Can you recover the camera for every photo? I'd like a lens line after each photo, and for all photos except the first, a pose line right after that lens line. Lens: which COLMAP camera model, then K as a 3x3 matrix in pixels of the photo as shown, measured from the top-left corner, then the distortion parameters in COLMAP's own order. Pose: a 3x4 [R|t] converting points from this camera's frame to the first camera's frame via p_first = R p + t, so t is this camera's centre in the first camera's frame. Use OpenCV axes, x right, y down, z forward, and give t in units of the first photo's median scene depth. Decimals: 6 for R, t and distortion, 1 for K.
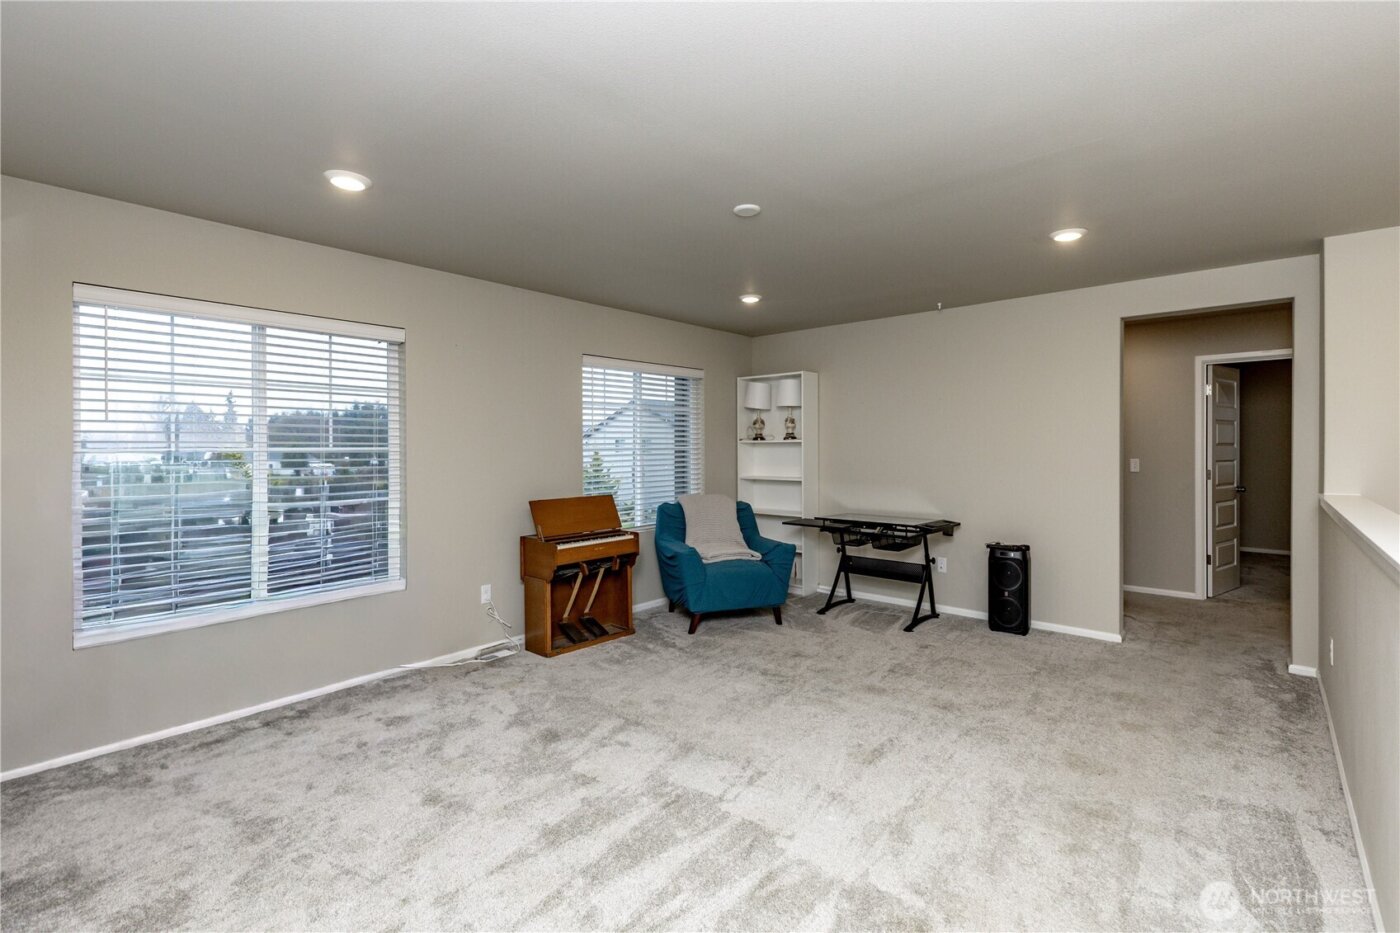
lens RADIAL K [[616.4, 0, 689.7], [0, 616.4, 457.0], [0, 0, 1]] dist [0.008695, -0.000022]
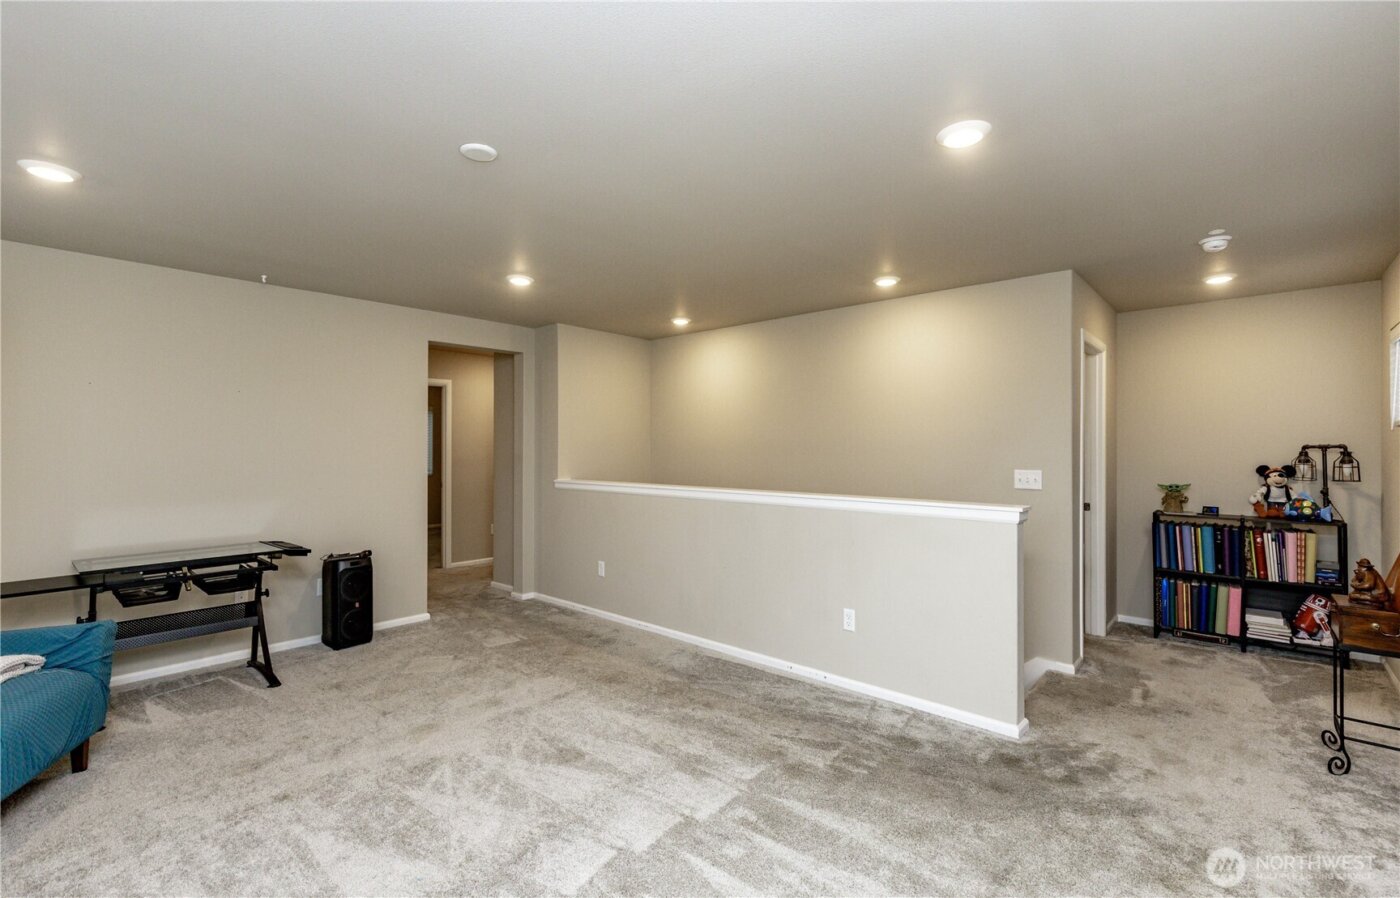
lens RADIAL K [[616.0, 0, 689.8], [0, 616.0, 448.3], [0, 0, 1]] dist [0.011554, 0.000615]
pose [[0.007654, 0.002670, 0.999967, -0.447409], [0.013264, 0.999908, -0.002771, -0.011947], [-0.999883, 0.013285, 0.007617, 0.473788]]
